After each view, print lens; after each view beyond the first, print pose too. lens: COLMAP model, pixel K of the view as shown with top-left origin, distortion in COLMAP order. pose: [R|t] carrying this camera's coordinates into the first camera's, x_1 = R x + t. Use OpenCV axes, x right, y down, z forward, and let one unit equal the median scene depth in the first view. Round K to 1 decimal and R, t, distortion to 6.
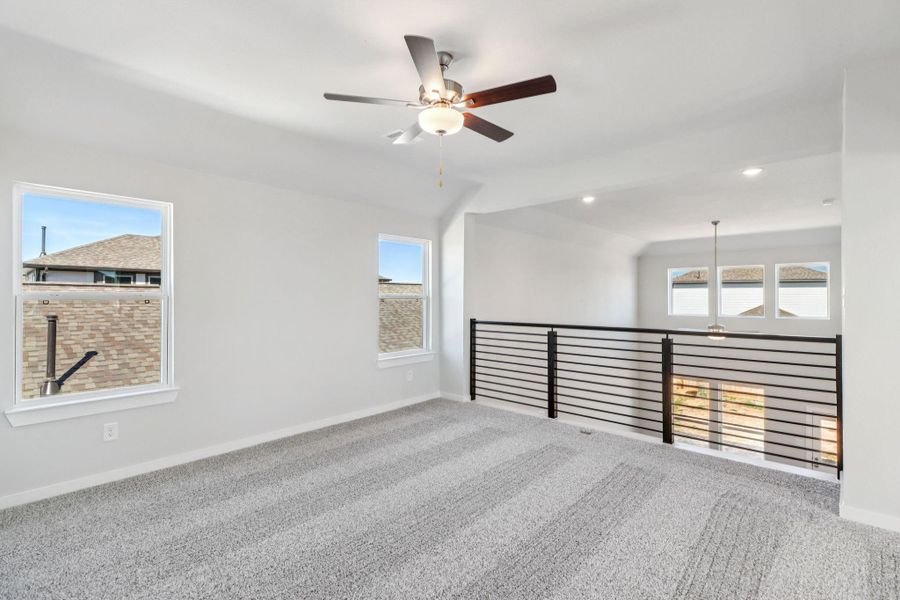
lens RADIAL K [[419.0, 0, 451.6], [0, 419.0, 298.1], [0, 0, 1]] dist [-0.000536, 0.001995]
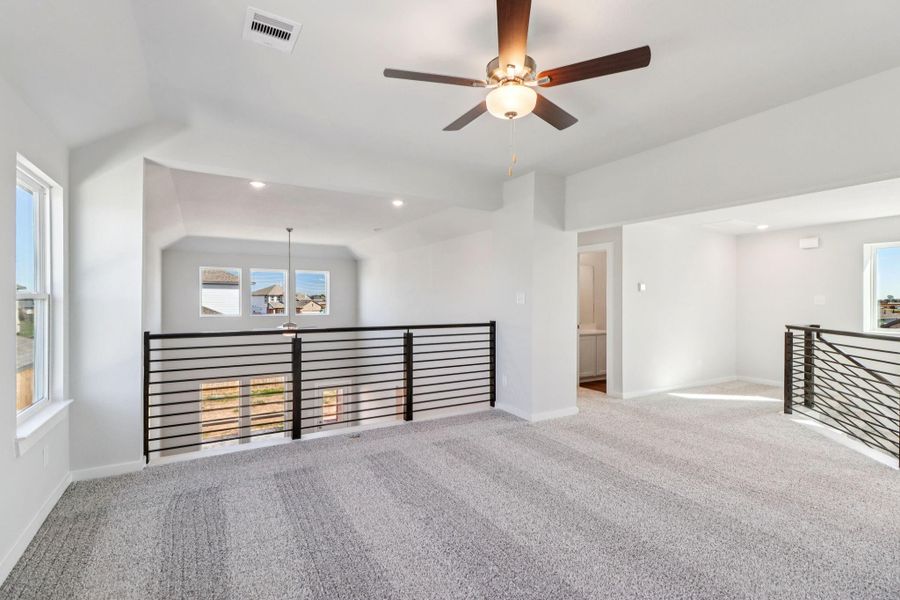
lens RADIAL K [[419.0, 0, 453.8], [0, 419.0, 300.4], [0, 0, 1]] dist [-0.000536, 0.001995]
pose [[0.278412, -0.002774, 0.960458, -0.417608], [-0.002718, 0.999990, 0.003676, -0.000541], [-0.960458, -0.003634, 0.278402, 0.387364]]
